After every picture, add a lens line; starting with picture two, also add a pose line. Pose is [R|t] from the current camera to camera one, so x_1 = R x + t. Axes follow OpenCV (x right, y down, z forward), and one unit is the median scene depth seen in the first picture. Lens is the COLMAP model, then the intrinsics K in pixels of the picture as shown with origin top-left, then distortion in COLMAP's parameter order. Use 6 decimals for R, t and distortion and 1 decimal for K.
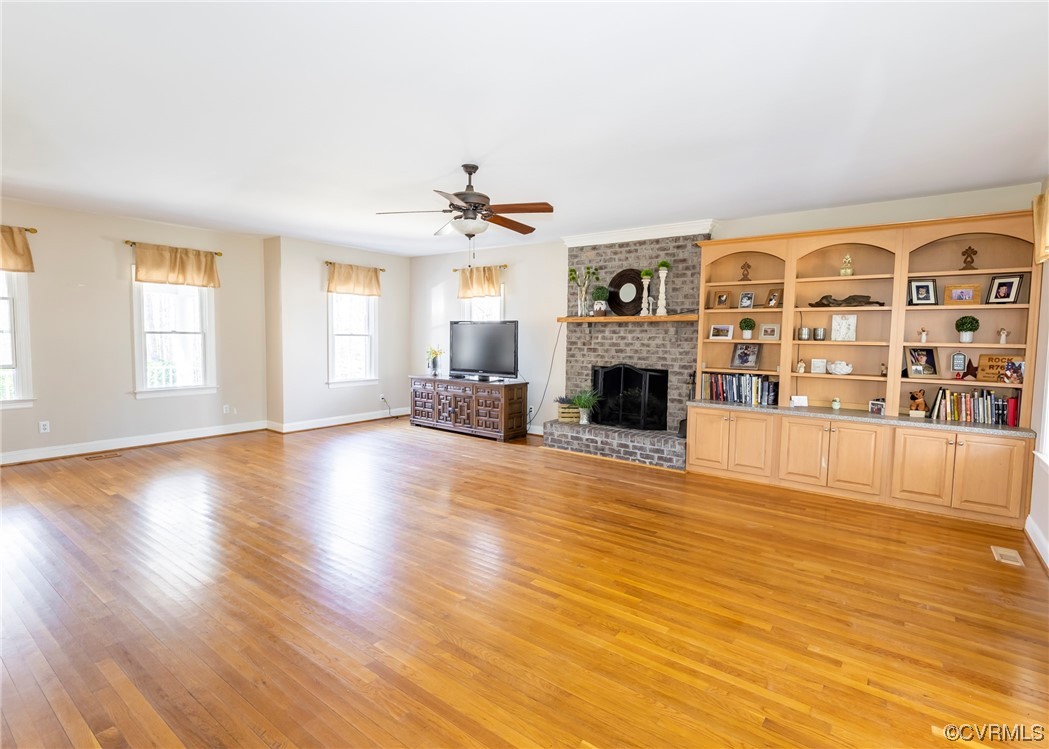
lens RADIAL K [[509.2, 0, 534.1], [0, 509.2, 369.4], [0, 0, 1]] dist [0.004430, -0.000262]
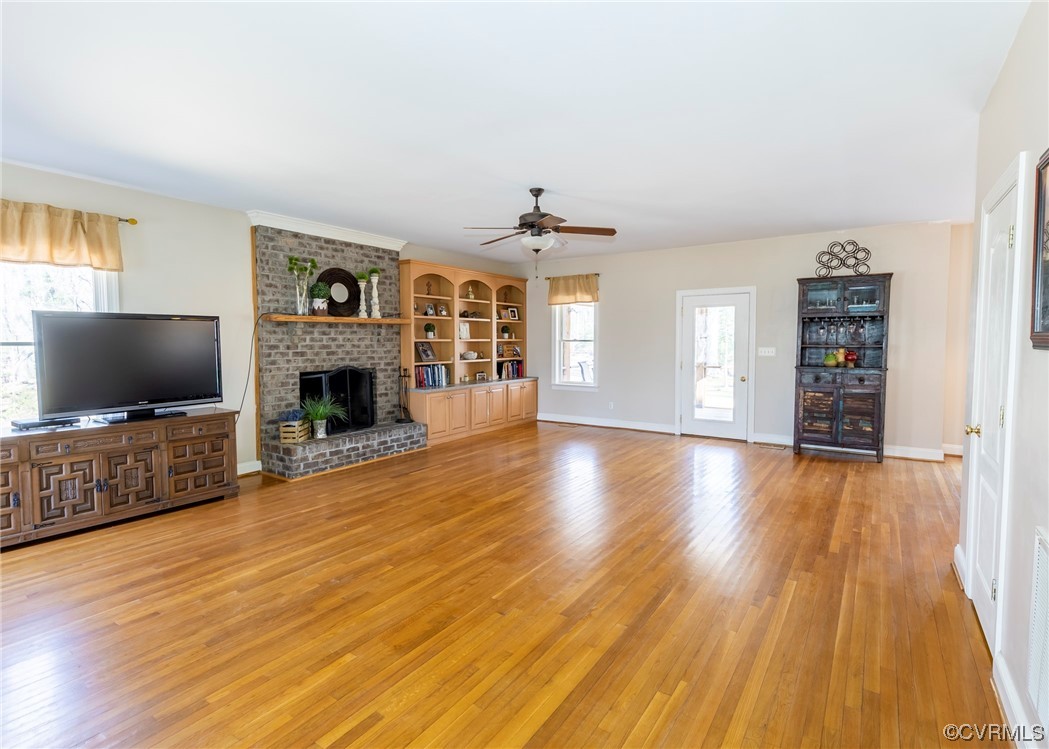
lens RADIAL K [[509.2, 0, 534.1], [0, 509.2, 369.4], [0, 0, 1]] dist [0.004430, -0.000262]
pose [[-0.043037, -0.073976, 0.996331, -0.839095], [0.067601, 0.994754, 0.076779, -0.056831], [-0.996784, 0.070658, -0.037810, 0.702449]]
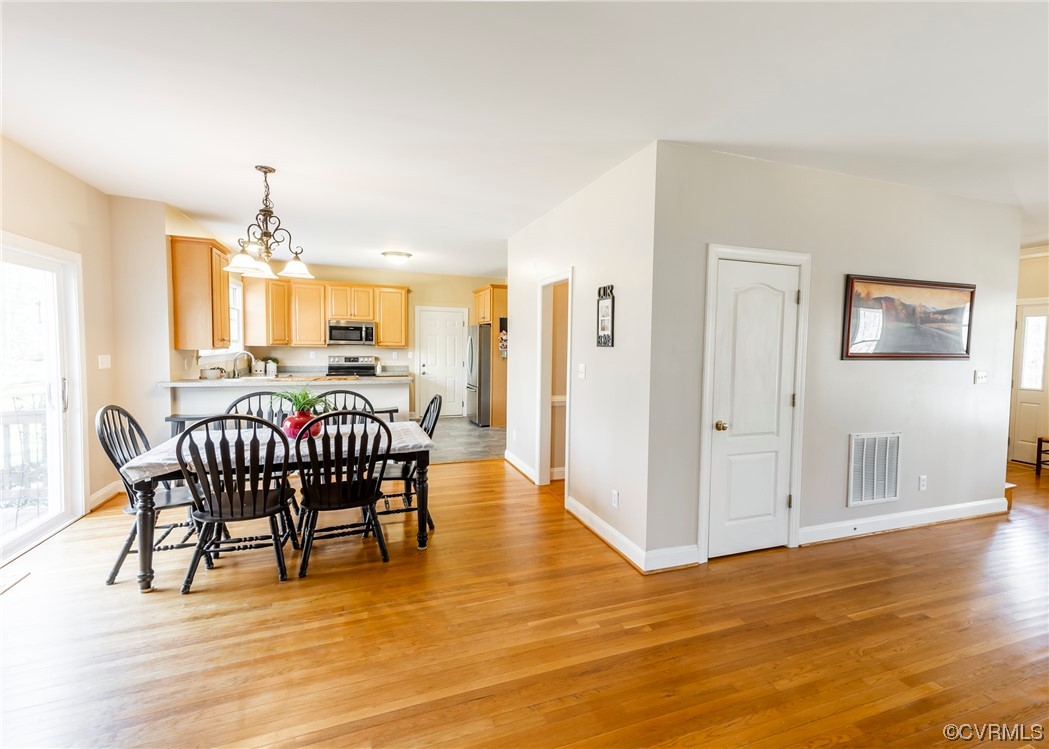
lens RADIAL K [[499.9, 0, 565.3], [0, 499.9, 369.8], [0, 0, 1]] dist [0.034409, -0.000064]
pose [[-0.516583, 0.023964, -0.855902, 0.152430], [-0.081022, 0.993755, 0.076725, -0.035553], [0.852395, 0.108982, -0.511416, 0.439433]]
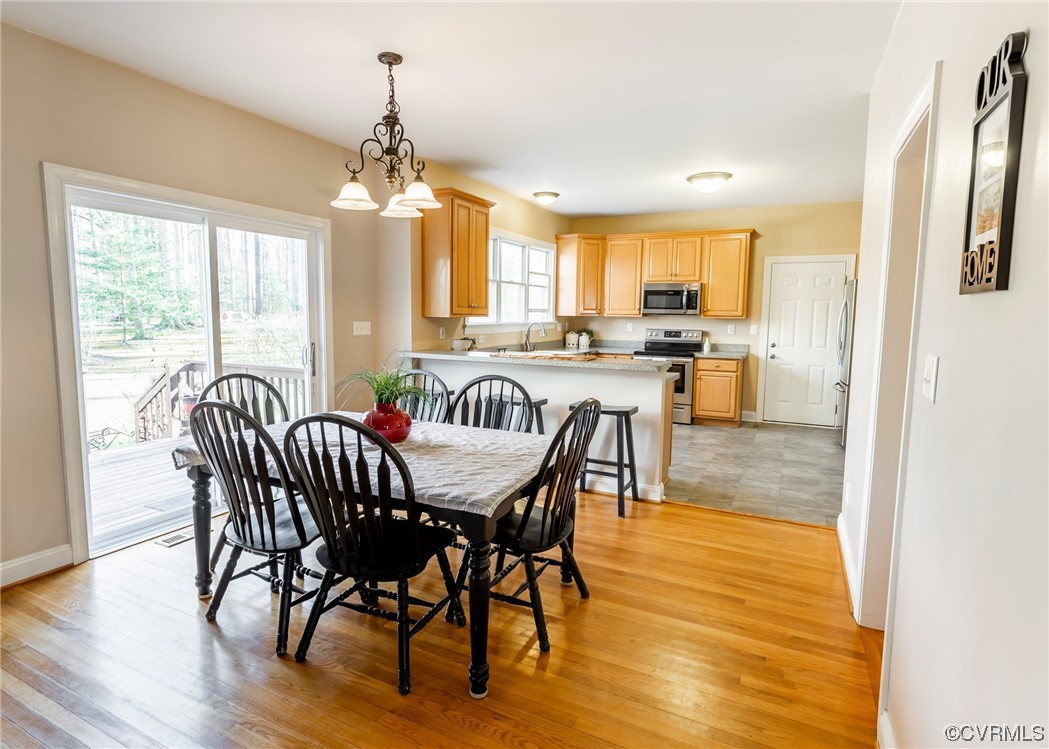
lens RADIAL K [[559.1, 0, 512.0], [0, 559.1, 370.5], [0, 0, 1]] dist [0.000556, 0.000130]
pose [[-0.985530, -0.006909, -0.169361, -0.220657], [-0.036078, 0.984823, 0.169771, -0.020842], [0.165617, 0.173424, -0.970822, 0.318905]]
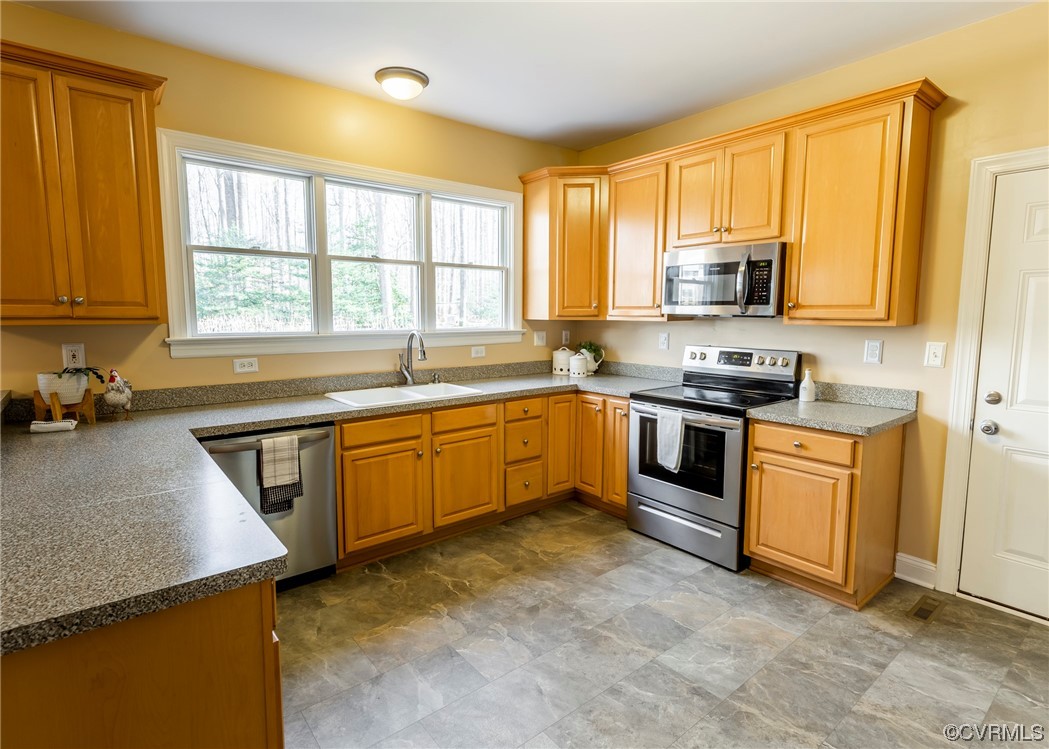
lens RADIAL K [[538.5, 0, 511.6], [0, 538.5, 369.3], [0, 0, 1]] dist [0.001717, -0.000541]
pose [[-0.964405, -0.043520, 0.260825, -0.709432], [0.003082, 0.984446, 0.175658, 0.010156], [-0.264413, 0.170209, -0.949271, -0.250738]]
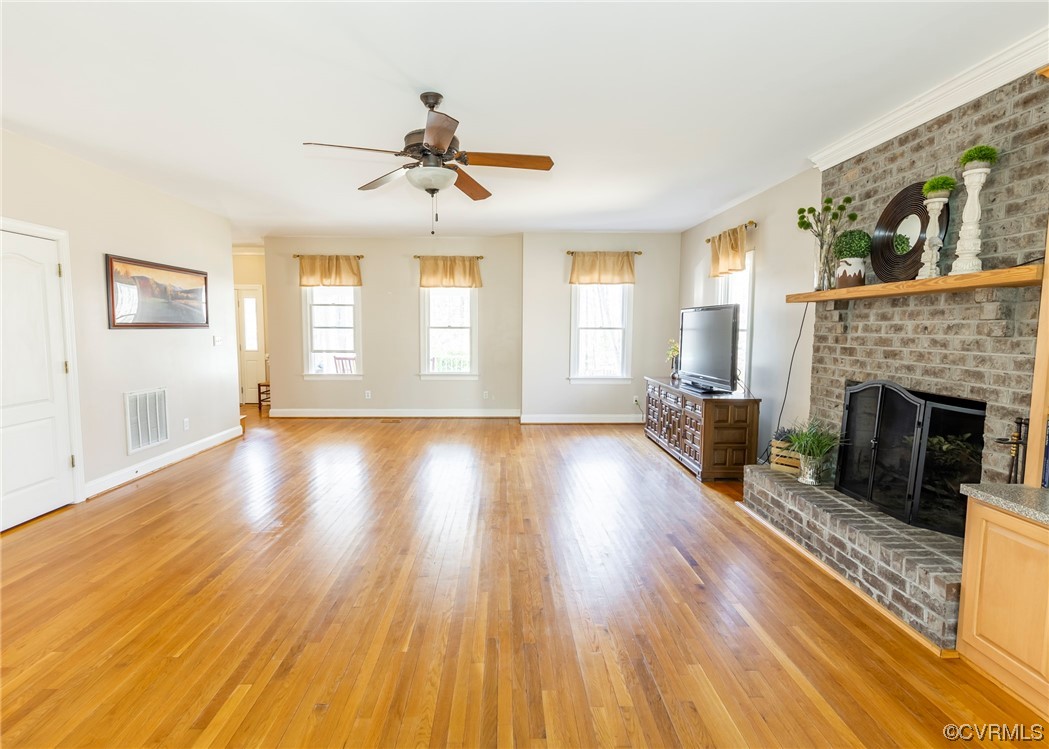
lens RADIAL K [[503.4, 0, 507.5], [0, 503.4, 369.2], [0, 0, 1]] dist [0.005971, -0.001401]
pose [[0.606438, 0.055352, -0.793202, 0.353894], [-0.047944, 0.998304, 0.033009, -0.021287], [0.793684, 0.018011, 0.608063, 0.423632]]
